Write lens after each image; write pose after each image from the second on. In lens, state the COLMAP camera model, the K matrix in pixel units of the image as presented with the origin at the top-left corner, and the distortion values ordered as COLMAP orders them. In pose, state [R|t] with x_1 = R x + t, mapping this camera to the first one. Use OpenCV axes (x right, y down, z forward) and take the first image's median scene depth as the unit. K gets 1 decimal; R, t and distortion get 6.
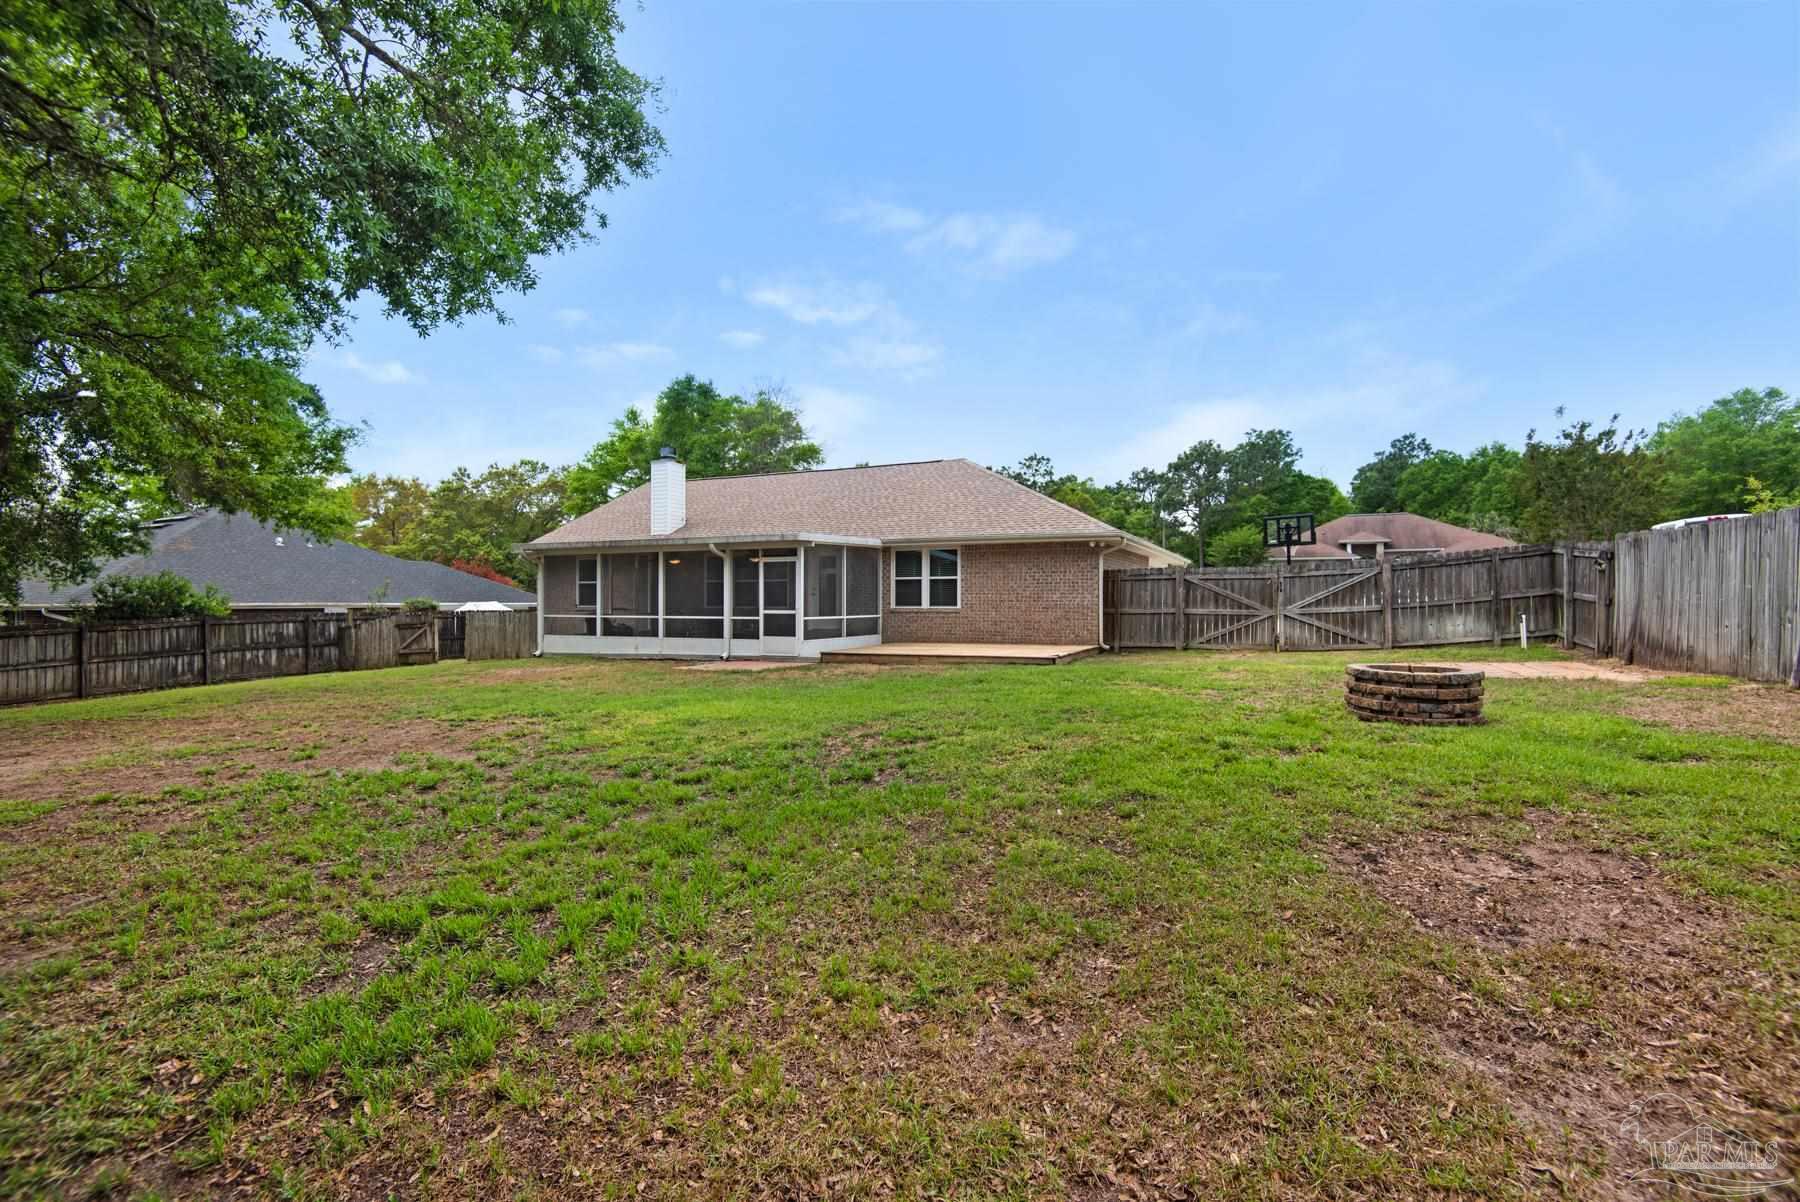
lens RADIAL K [[822.2, 0, 904.3], [0, 822.2, 600.4], [0, 0, 1]] dist [0.003357, -0.006298]
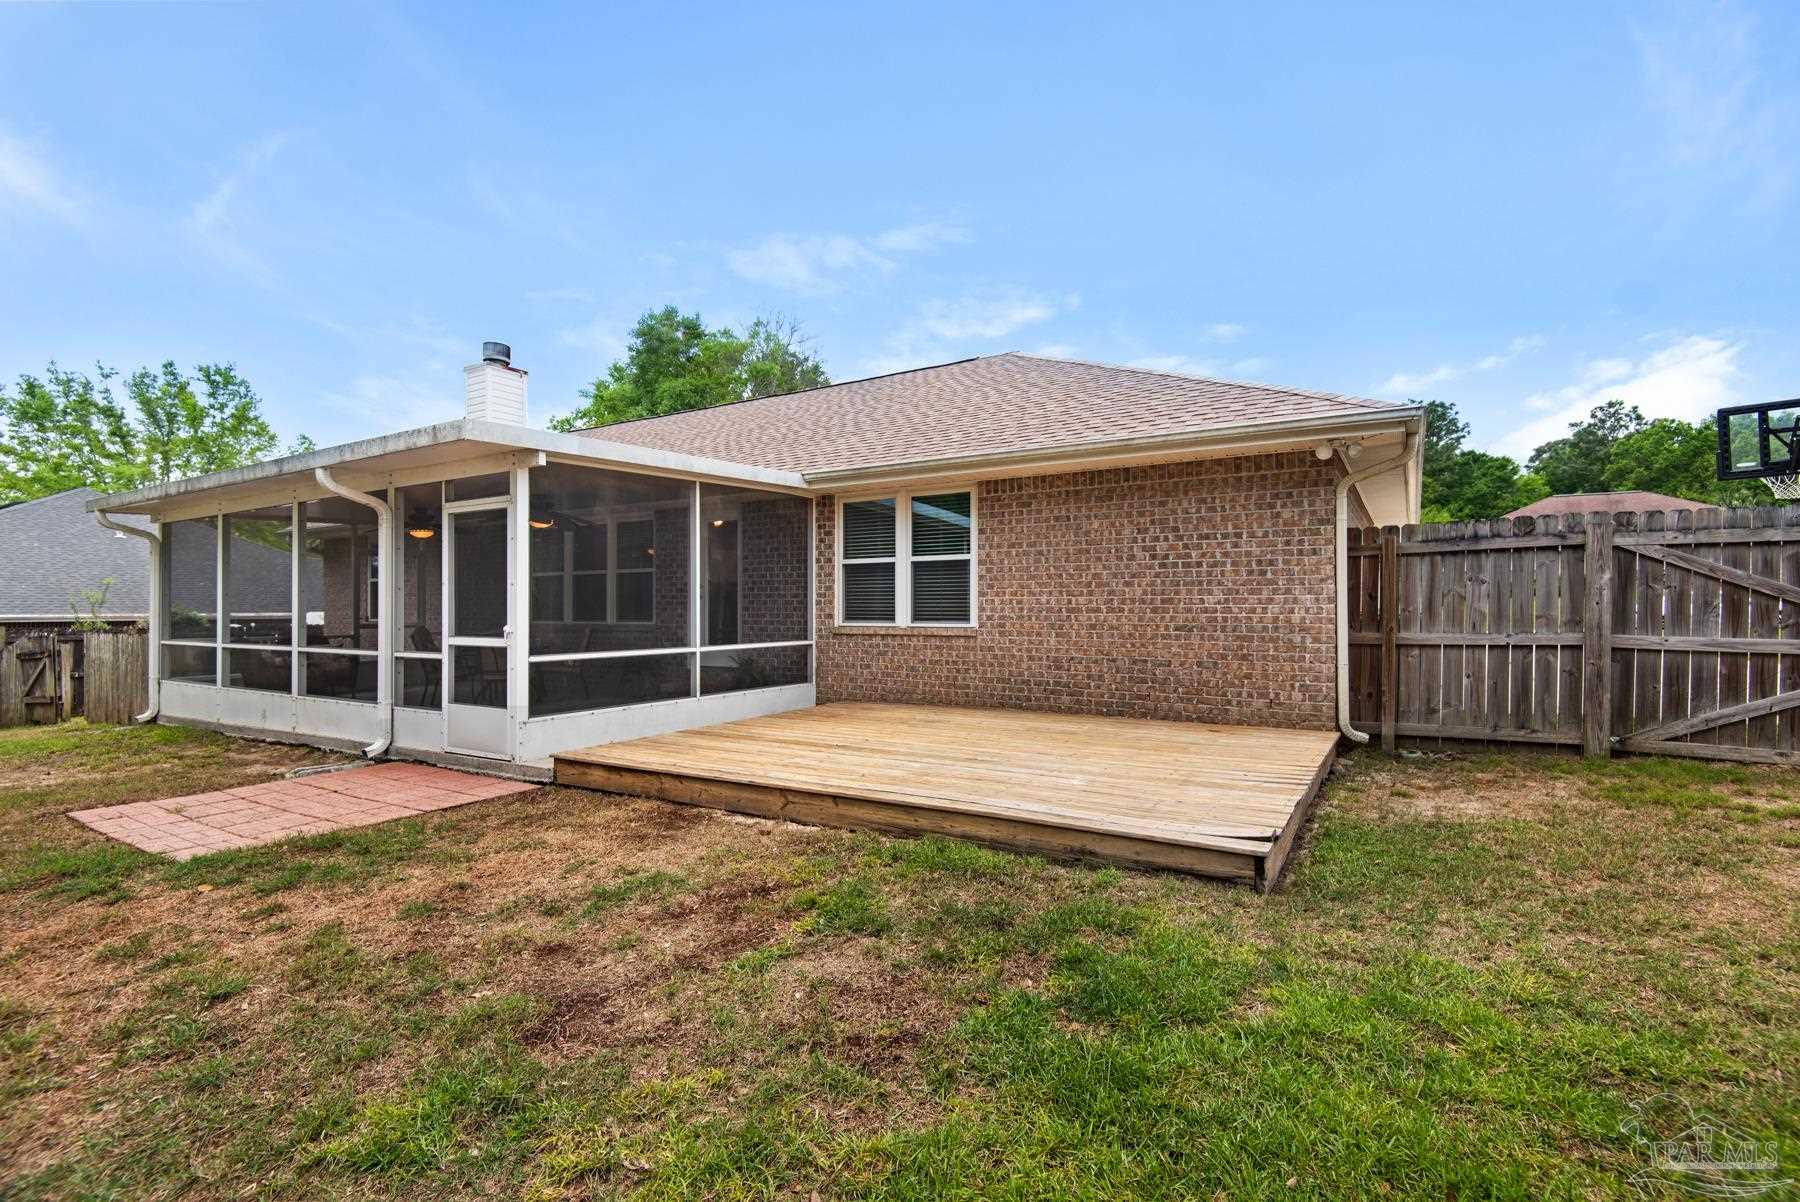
lens RADIAL K [[822.2, 0, 904.6], [0, 822.2, 611.0], [0, 0, 1]] dist [0.003357, -0.006298]
pose [[0.992579, -0.002052, -0.121585, 0.085471], [0.002742, 0.999981, 0.005510, -0.001840], [0.121571, -0.005802, 0.992566, 0.584252]]
